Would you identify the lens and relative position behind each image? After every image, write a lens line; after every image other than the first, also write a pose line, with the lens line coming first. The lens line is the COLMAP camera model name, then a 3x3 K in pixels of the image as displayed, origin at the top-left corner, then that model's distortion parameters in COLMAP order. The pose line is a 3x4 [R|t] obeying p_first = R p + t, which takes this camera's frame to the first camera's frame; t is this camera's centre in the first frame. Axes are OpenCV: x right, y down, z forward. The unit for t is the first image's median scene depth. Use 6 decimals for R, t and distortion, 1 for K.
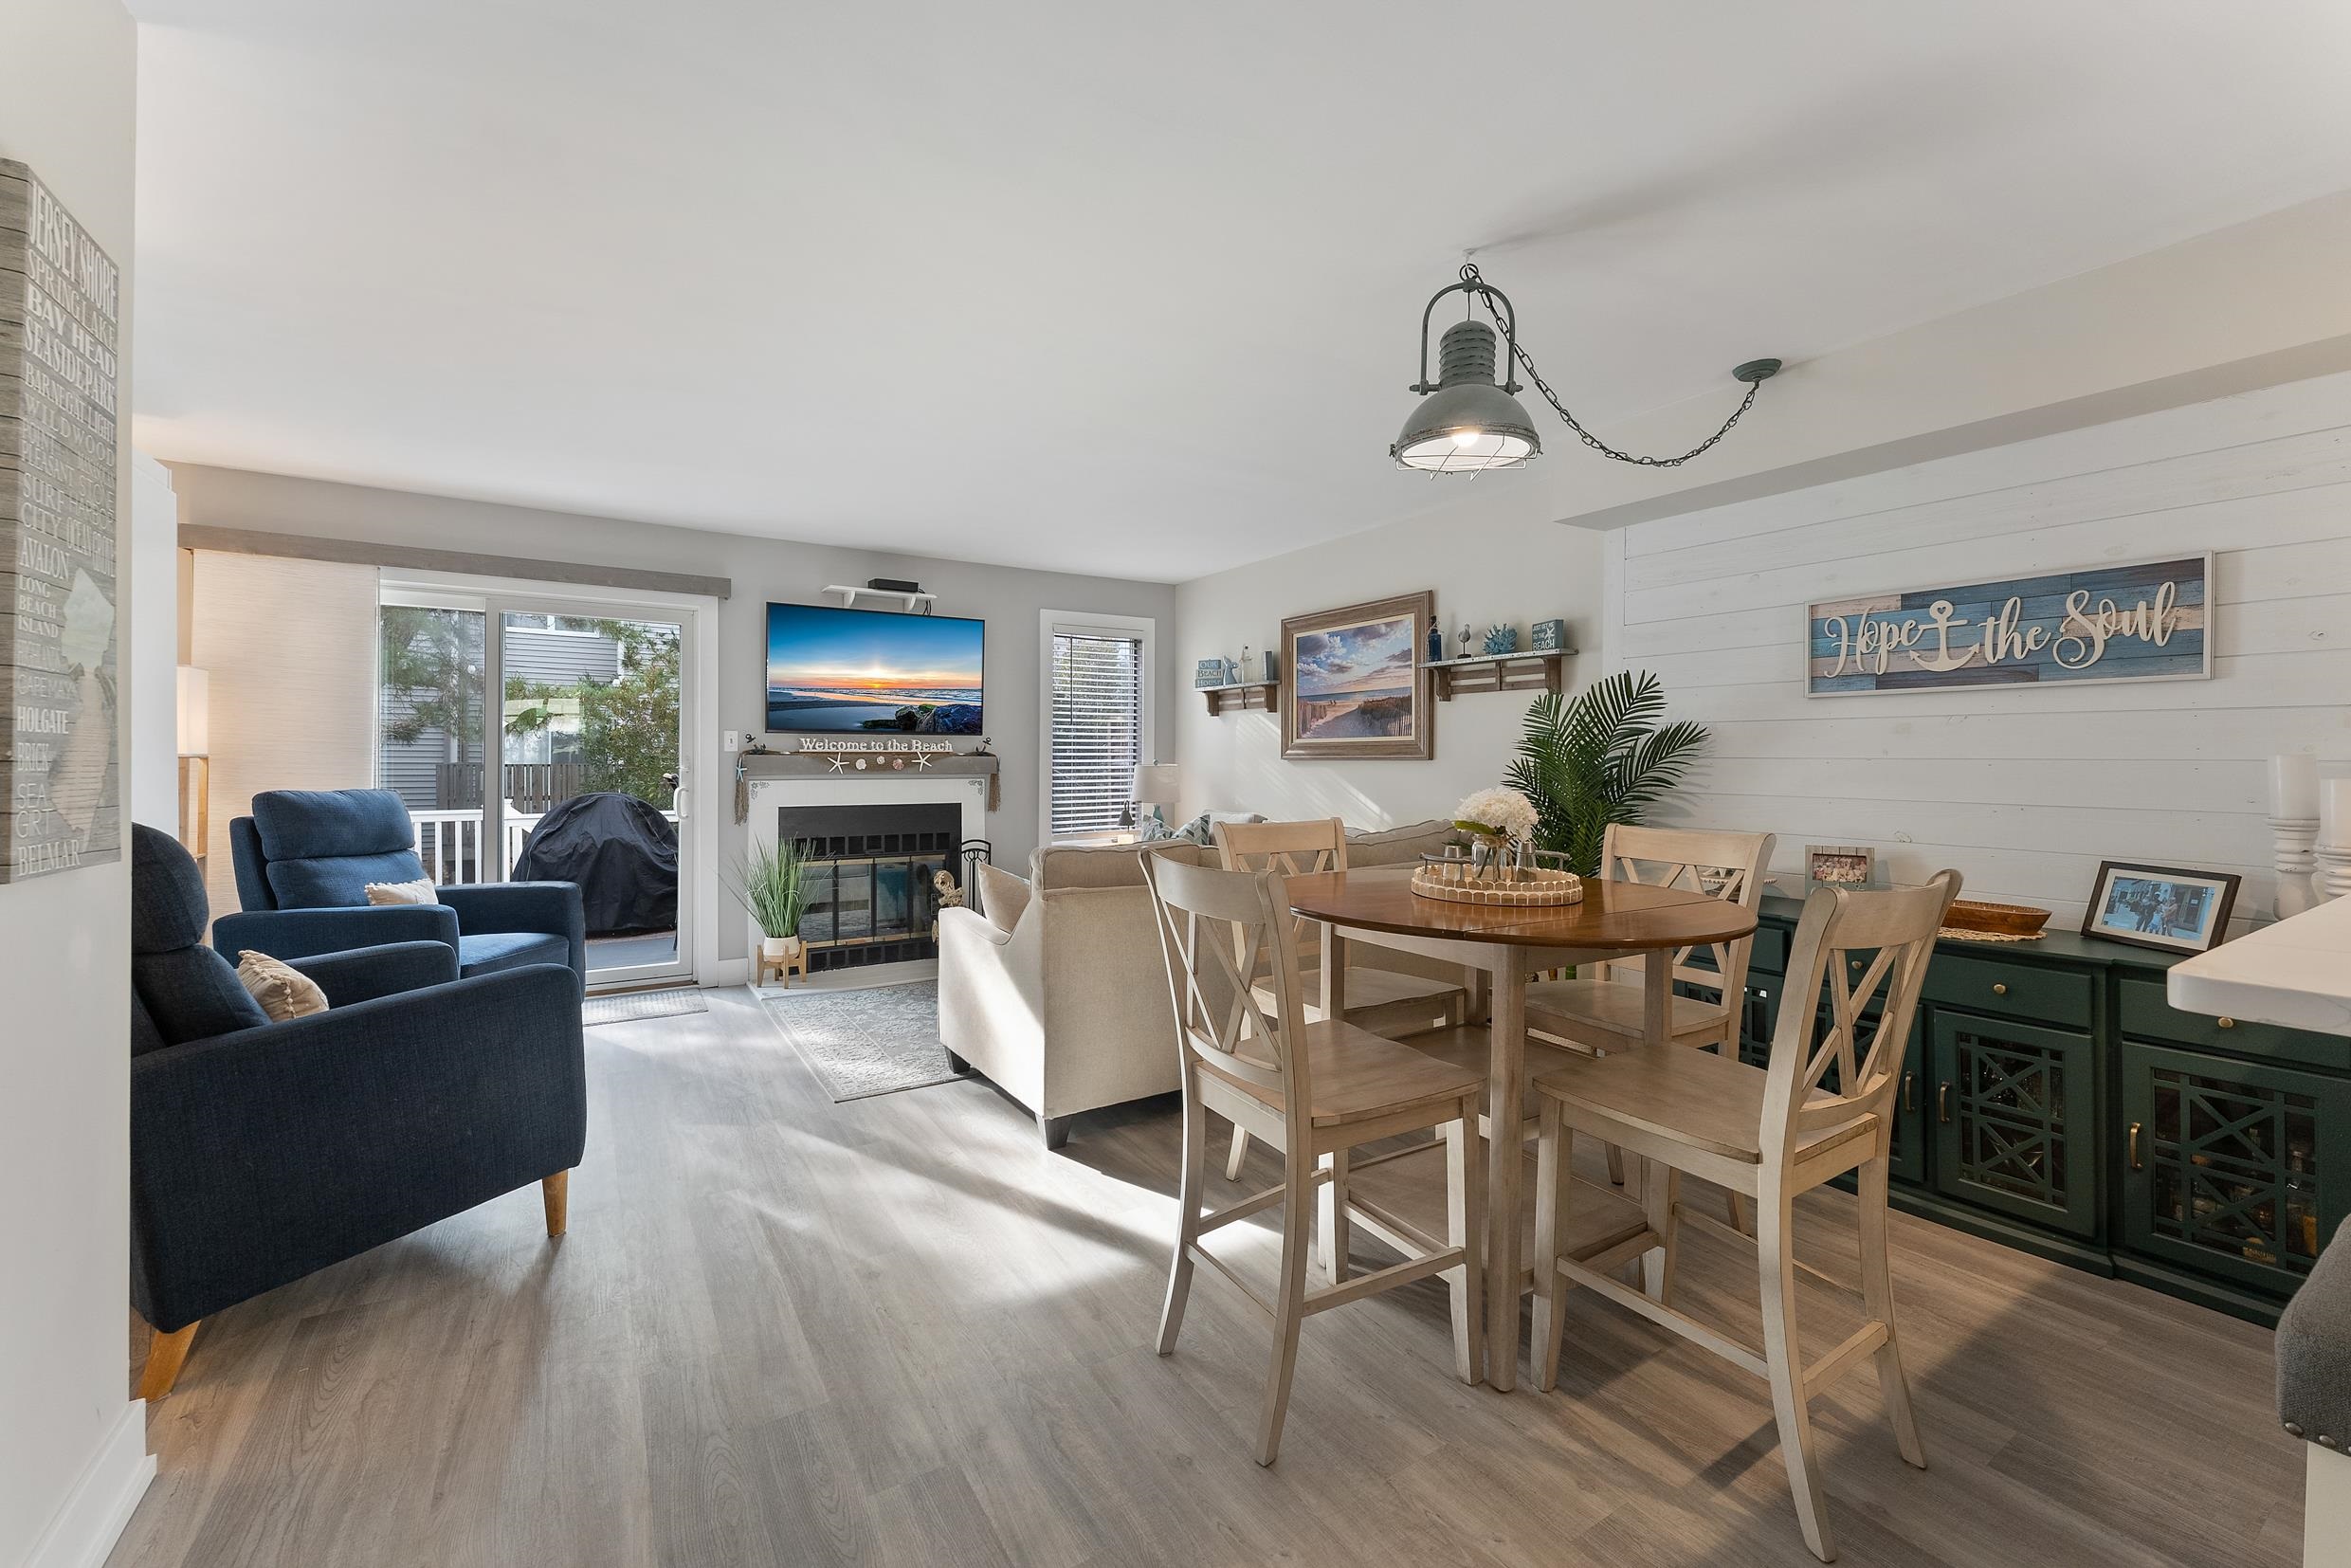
lens RADIAL K [[953.8, 0, 1184.9], [0, 953.8, 755.5], [0, 0, 1]] dist [-0.001775, 0.001826]
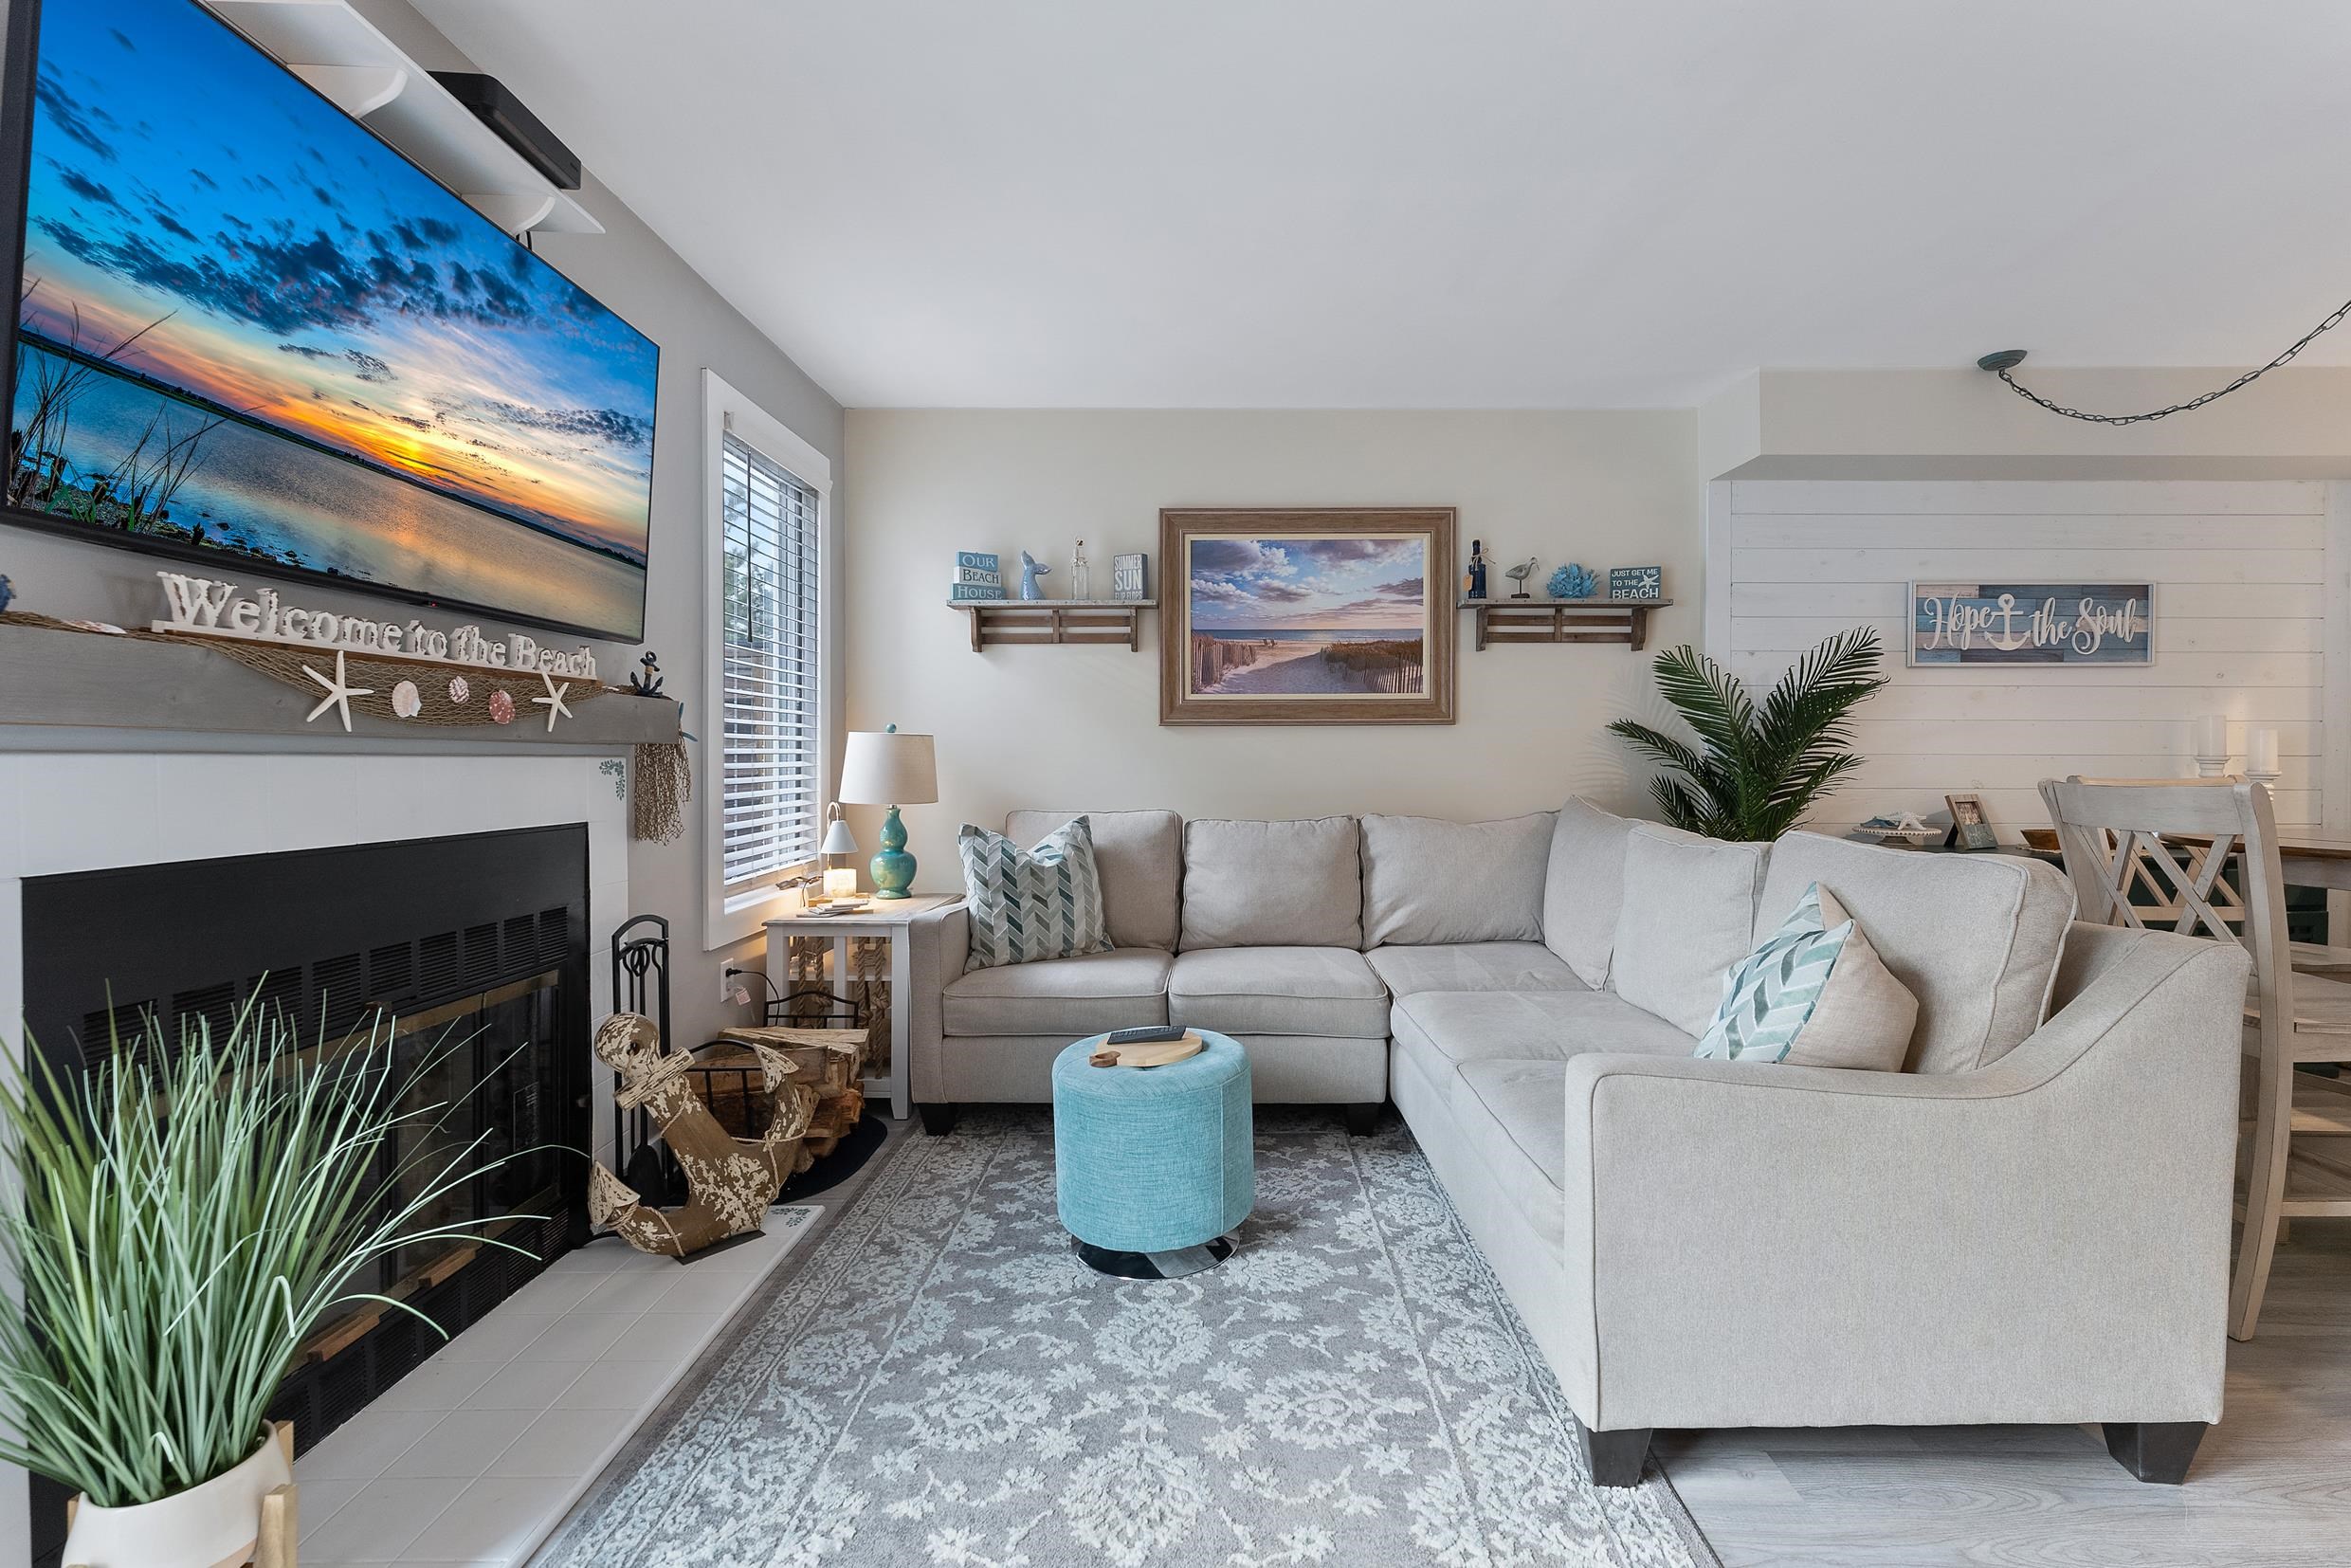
lens RADIAL K [[953.8, 0, 1225.5], [0, 953.8, 779.3], [0, 0, 1]] dist [-0.001775, 0.001826]
pose [[0.534461, -0.023503, 0.844866, -0.524185], [0.001826, 0.999643, 0.026654, 0.029521], [-0.845191, -0.012703, 0.534313, 0.756936]]
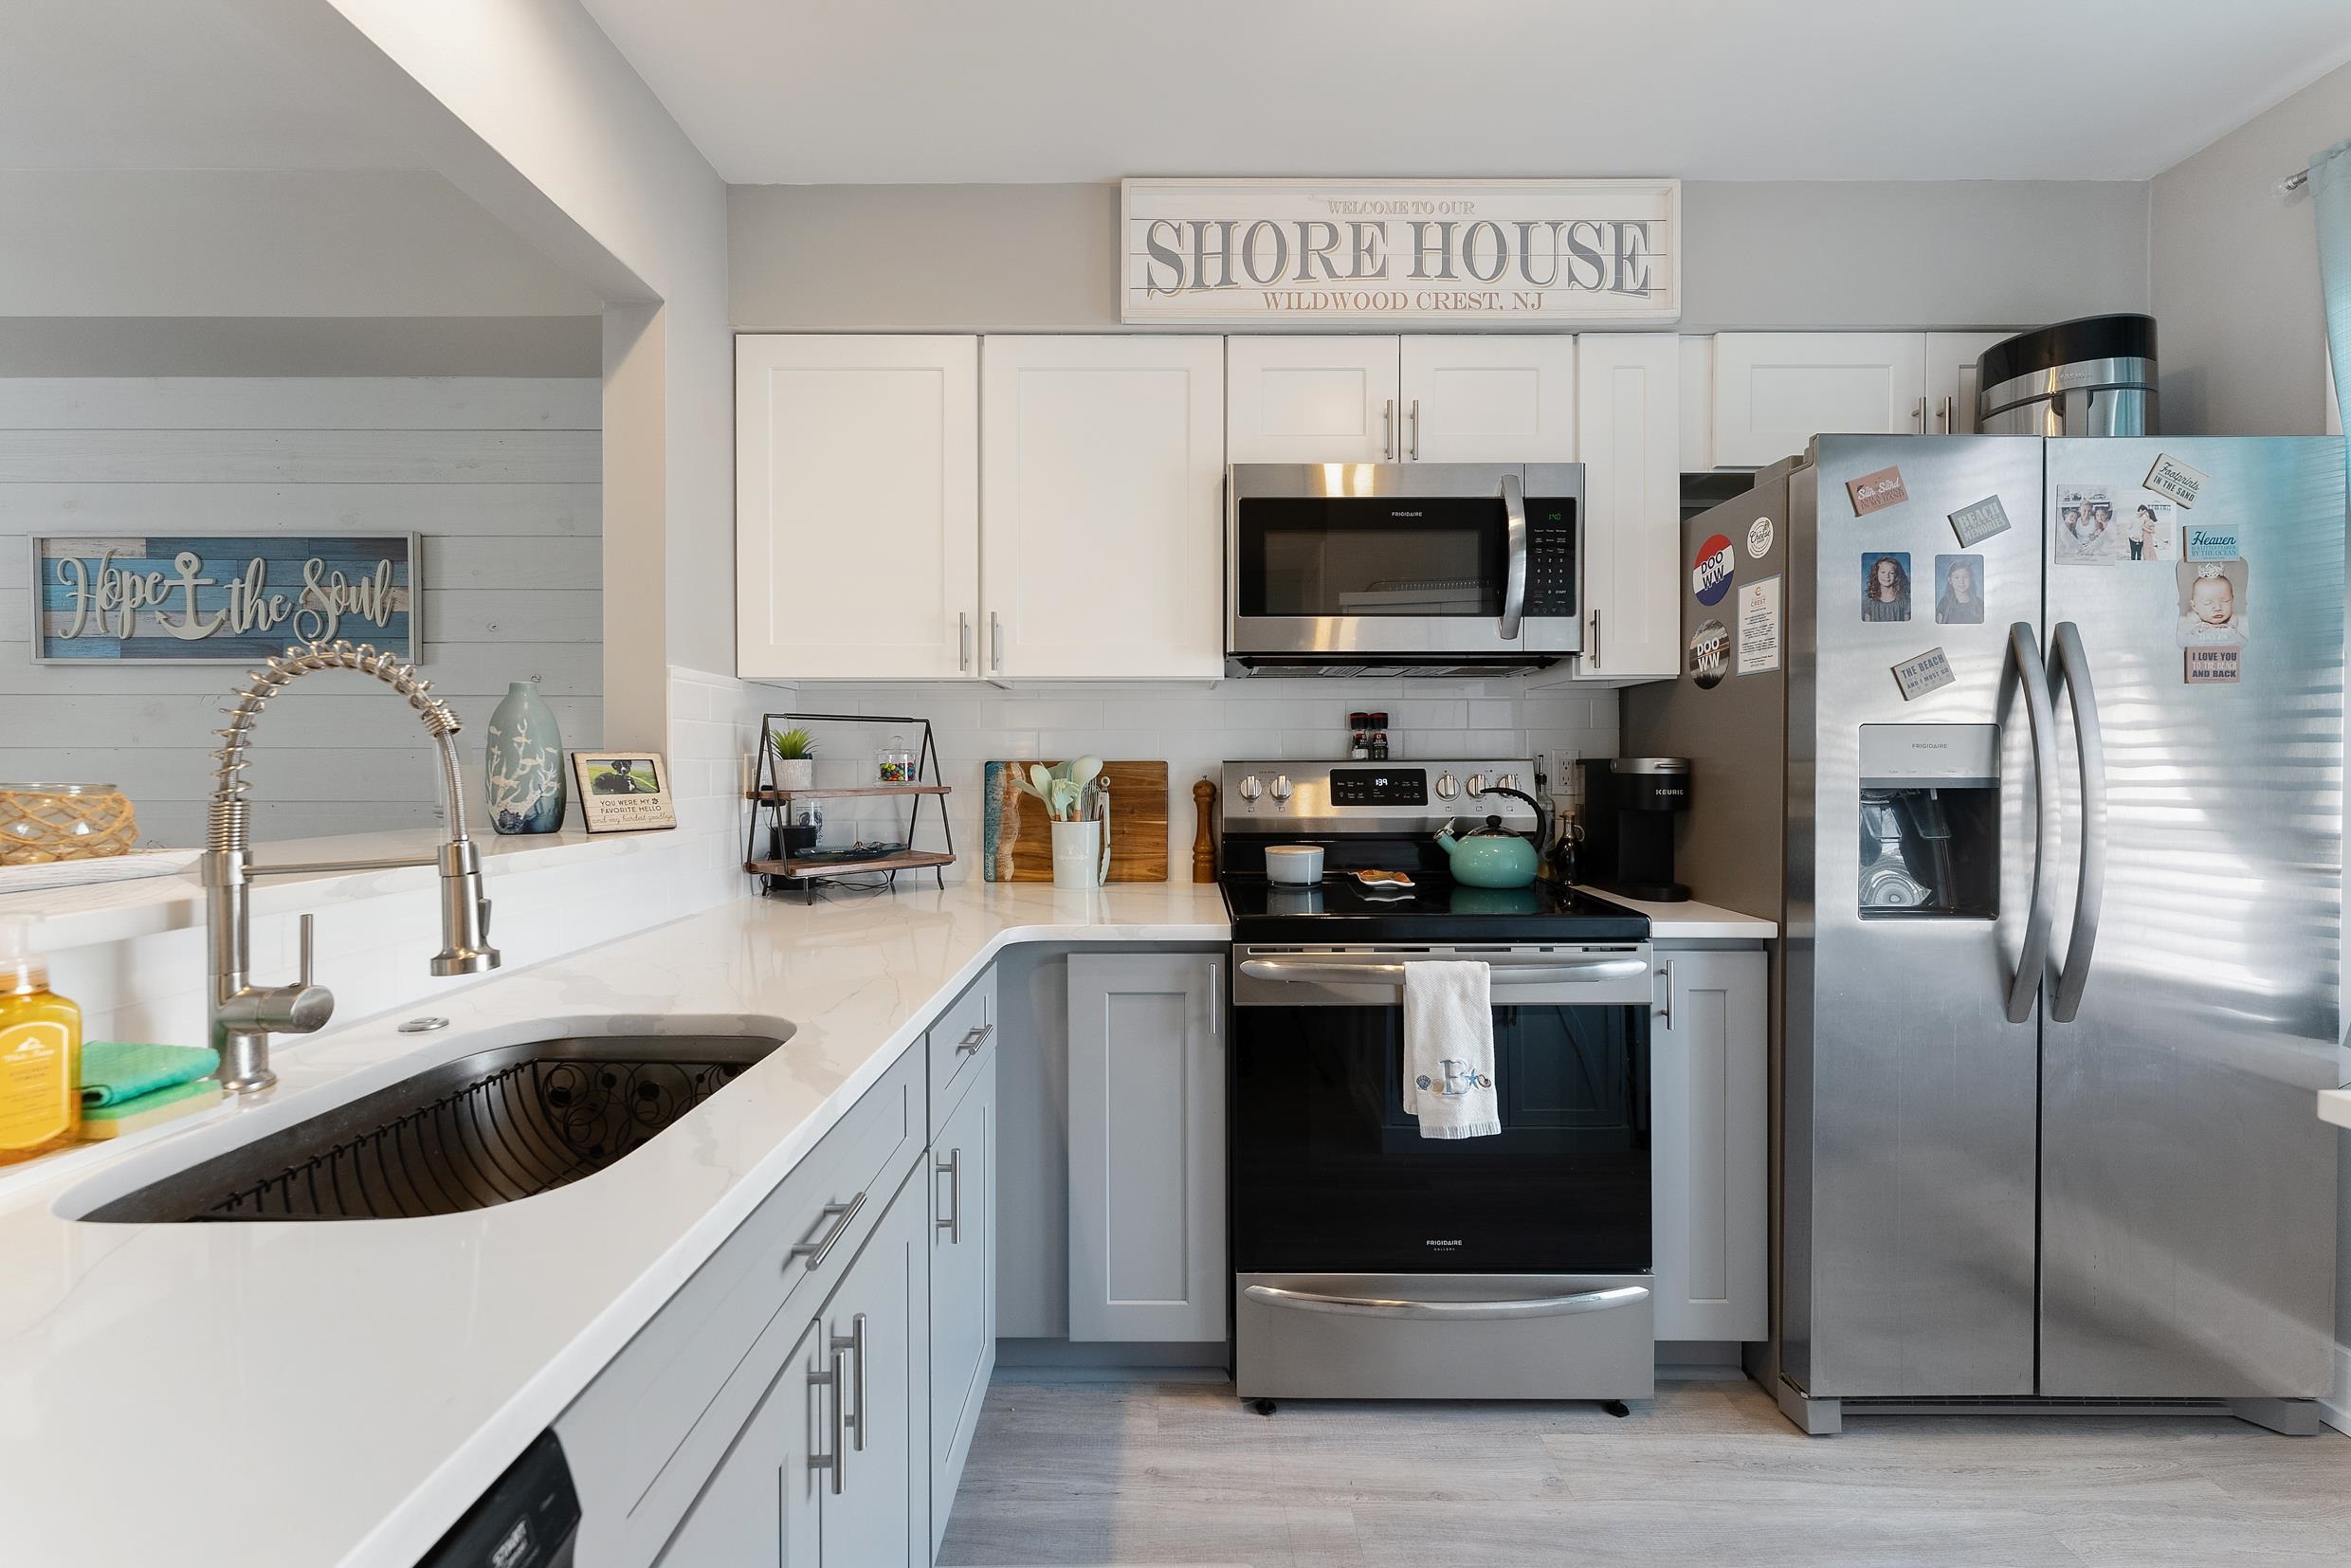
lens RADIAL K [[953.8, 0, 1174.7], [0, 953.8, 772.5], [0, 0, 1]] dist [-0.001775, 0.001826]
pose [[0.547773, -0.013308, 0.836521, 0.361915], [-0.000326, 0.999870, 0.016120, 0.007475], [-0.836627, -0.009103, 0.547698, -0.094800]]
